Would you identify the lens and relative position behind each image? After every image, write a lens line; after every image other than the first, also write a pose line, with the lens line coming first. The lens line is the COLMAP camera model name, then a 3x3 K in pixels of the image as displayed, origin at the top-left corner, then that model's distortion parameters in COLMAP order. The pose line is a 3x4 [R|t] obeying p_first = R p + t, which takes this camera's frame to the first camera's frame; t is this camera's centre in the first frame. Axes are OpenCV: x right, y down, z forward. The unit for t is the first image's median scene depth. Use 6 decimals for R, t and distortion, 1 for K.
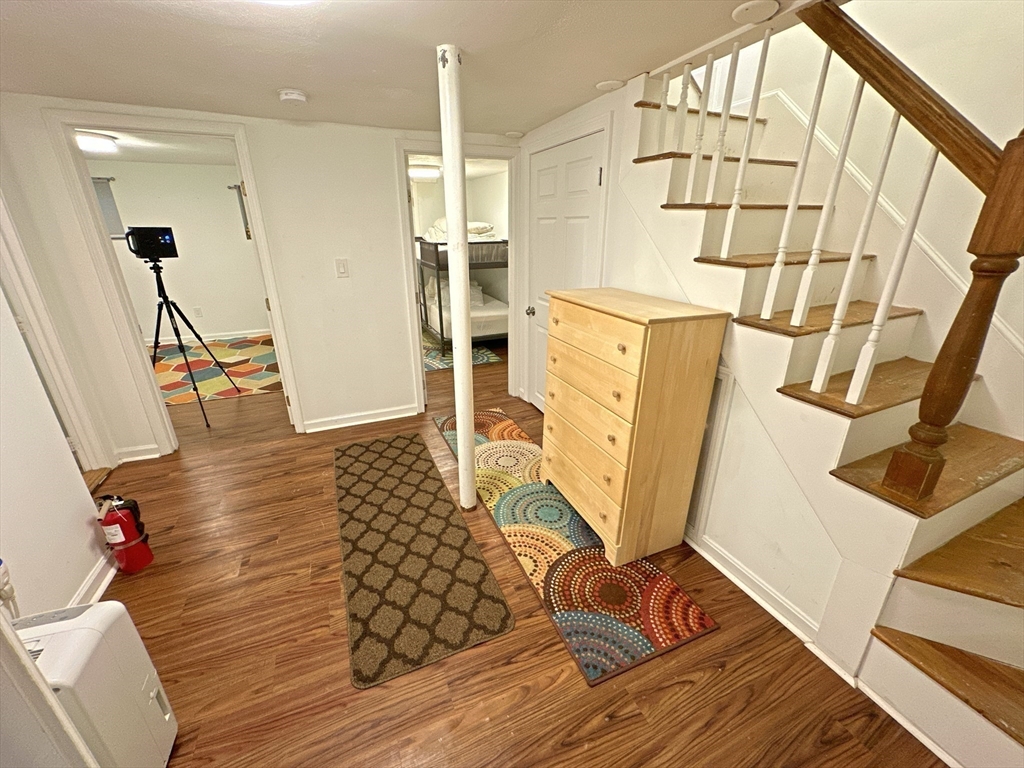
lens RADIAL K [[408.9, 0, 512.0], [0, 408.9, 384.0], [0, 0, 1]] dist [-0.001791, 0.000031]
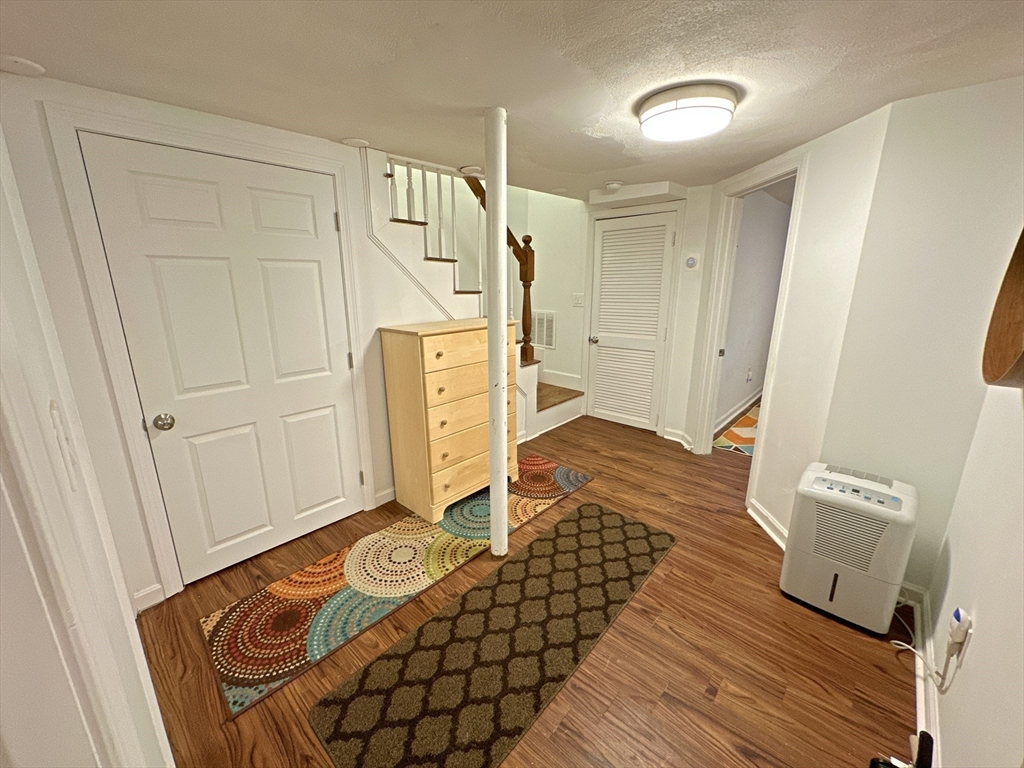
lens RADIAL K [[408.9, 0, 512.0], [0, 408.9, 384.0], [0, 0, 1]] dist [-0.001791, 0.000031]
pose [[-0.405303, -0.229426, 0.884925, -1.062412], [0.330291, 0.865860, 0.375759, -0.479548], [-0.852430, 0.444579, -0.275159, 1.293568]]
